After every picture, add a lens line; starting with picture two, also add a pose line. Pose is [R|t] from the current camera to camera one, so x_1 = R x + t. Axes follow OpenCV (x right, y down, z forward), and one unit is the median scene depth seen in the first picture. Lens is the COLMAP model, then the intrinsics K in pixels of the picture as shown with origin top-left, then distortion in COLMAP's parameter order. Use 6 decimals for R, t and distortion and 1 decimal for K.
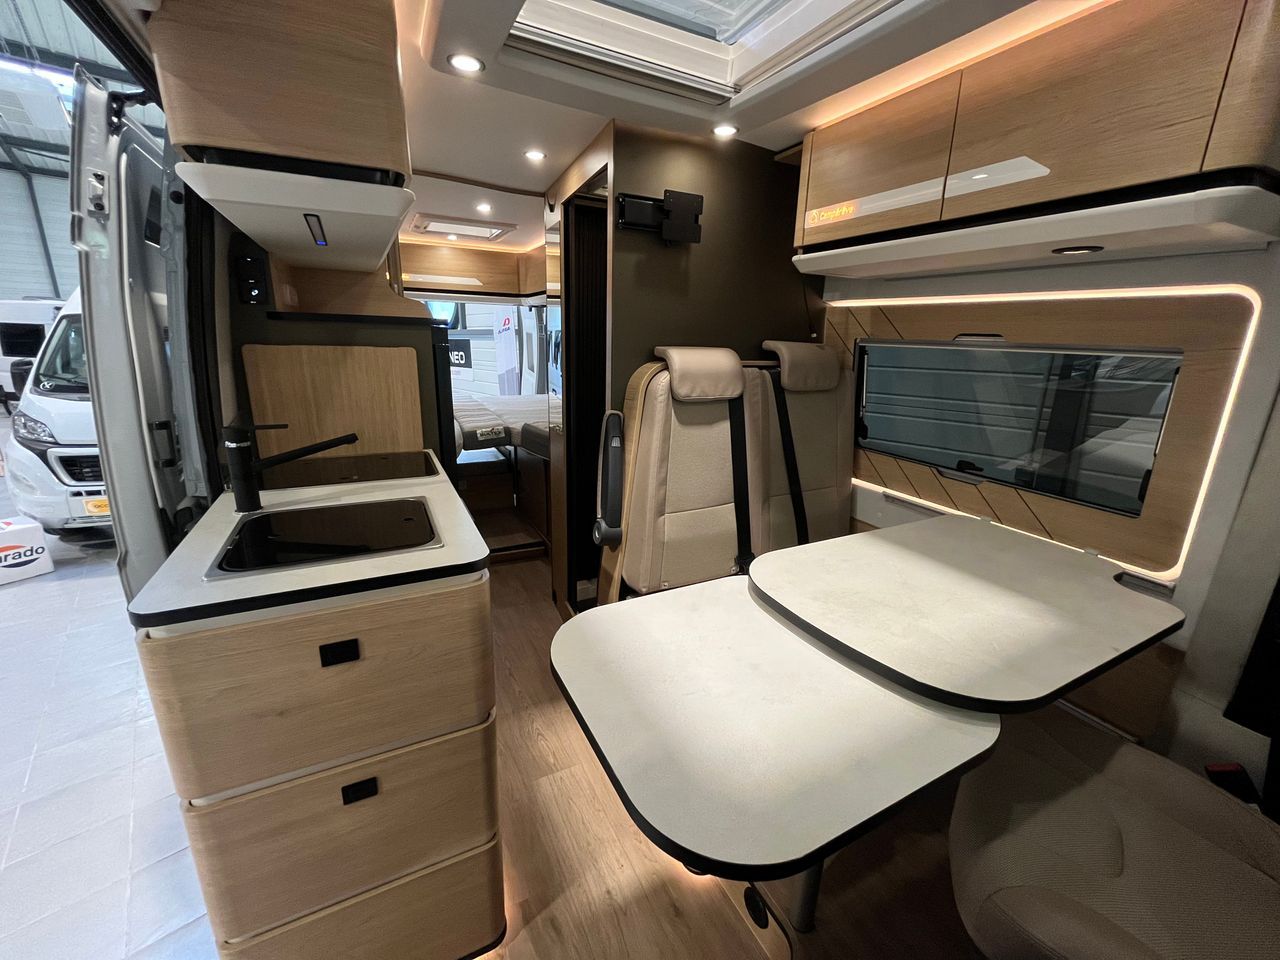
lens RADIAL K [[514.3, 0, 640.0], [0, 514.3, 480.0], [0, 0, 1]] dist [-0.005043, -0.000460]
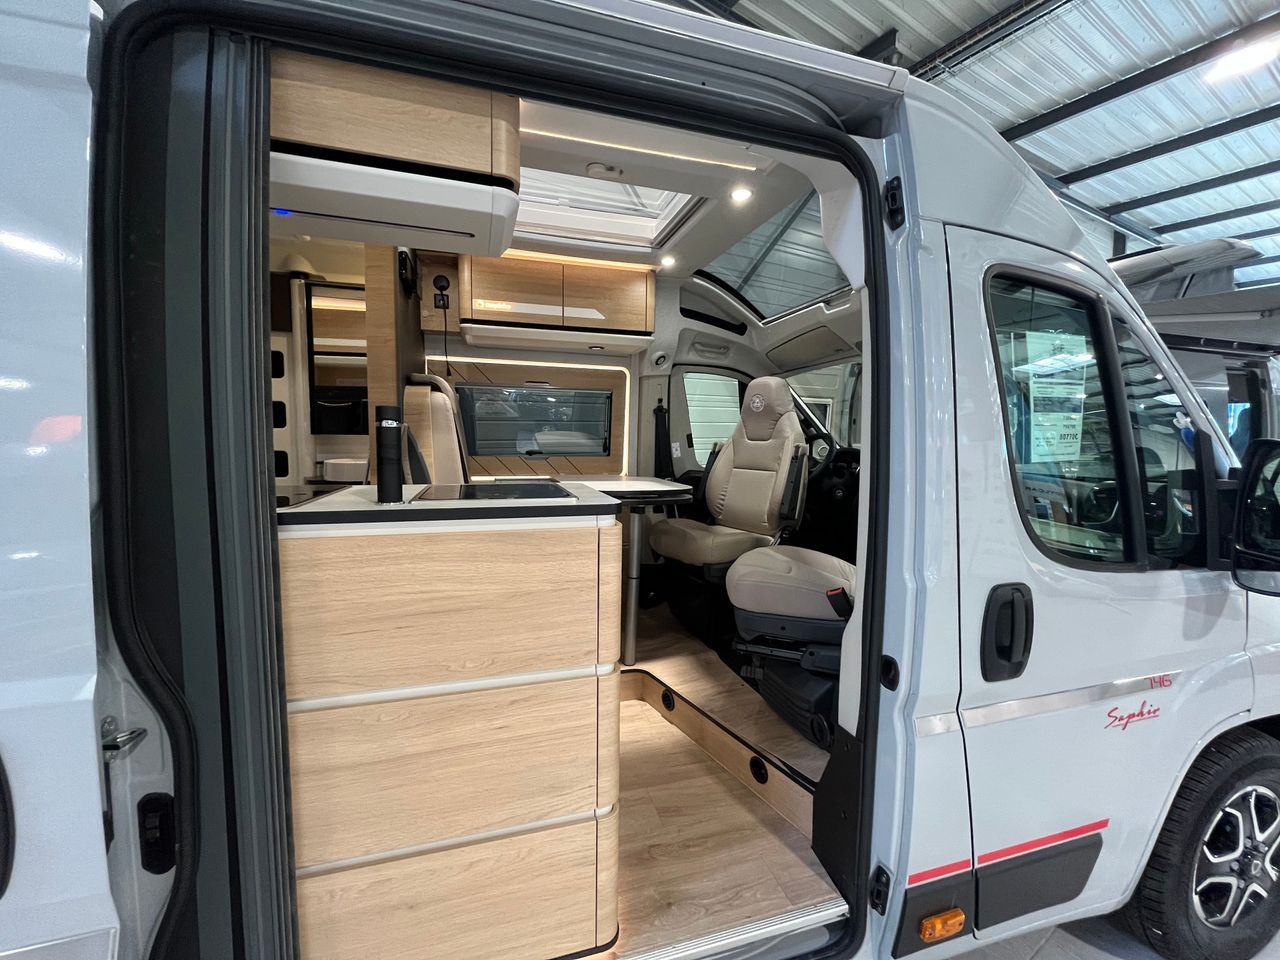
lens RADIAL K [[514.3, 0, 640.0], [0, 514.3, 480.0], [0, 0, 1]] dist [-0.005043, -0.000460]
pose [[0.187574, -0.105992, 0.976515, -1.280600], [0.261021, 0.963795, 0.054473, 0.083703], [-0.946934, 0.244673, 0.208449, 0.312058]]
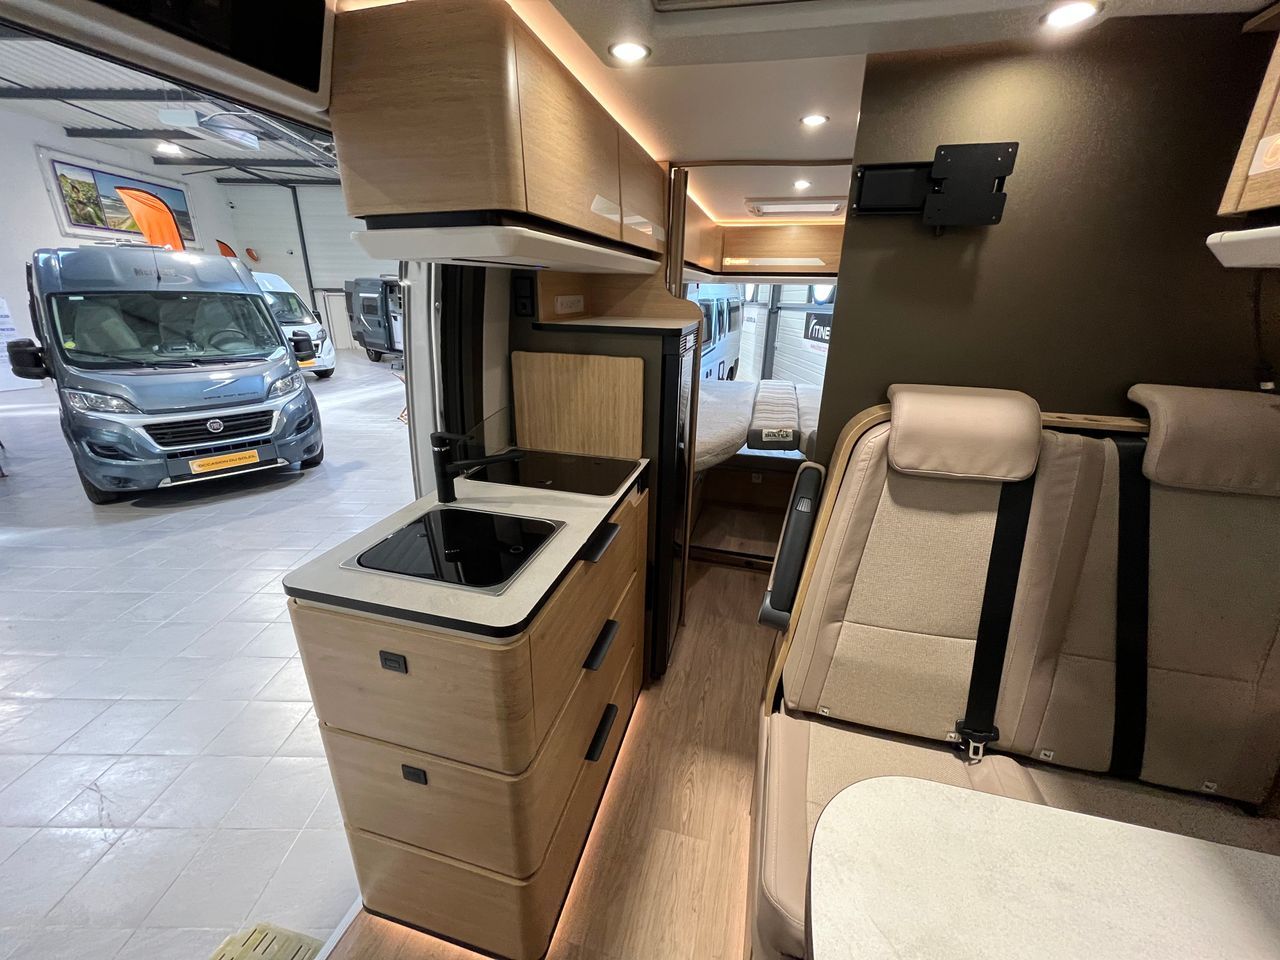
lens RADIAL K [[514.3, 0, 640.0], [0, 514.3, 480.0], [0, 0, 1]] dist [-0.005043, -0.000460]
pose [[0.741712, 0.218491, -0.634134, 0.242548], [-0.178203, 0.975668, 0.127732, -0.161289], [0.646612, 0.018264, 0.762600, 0.260067]]
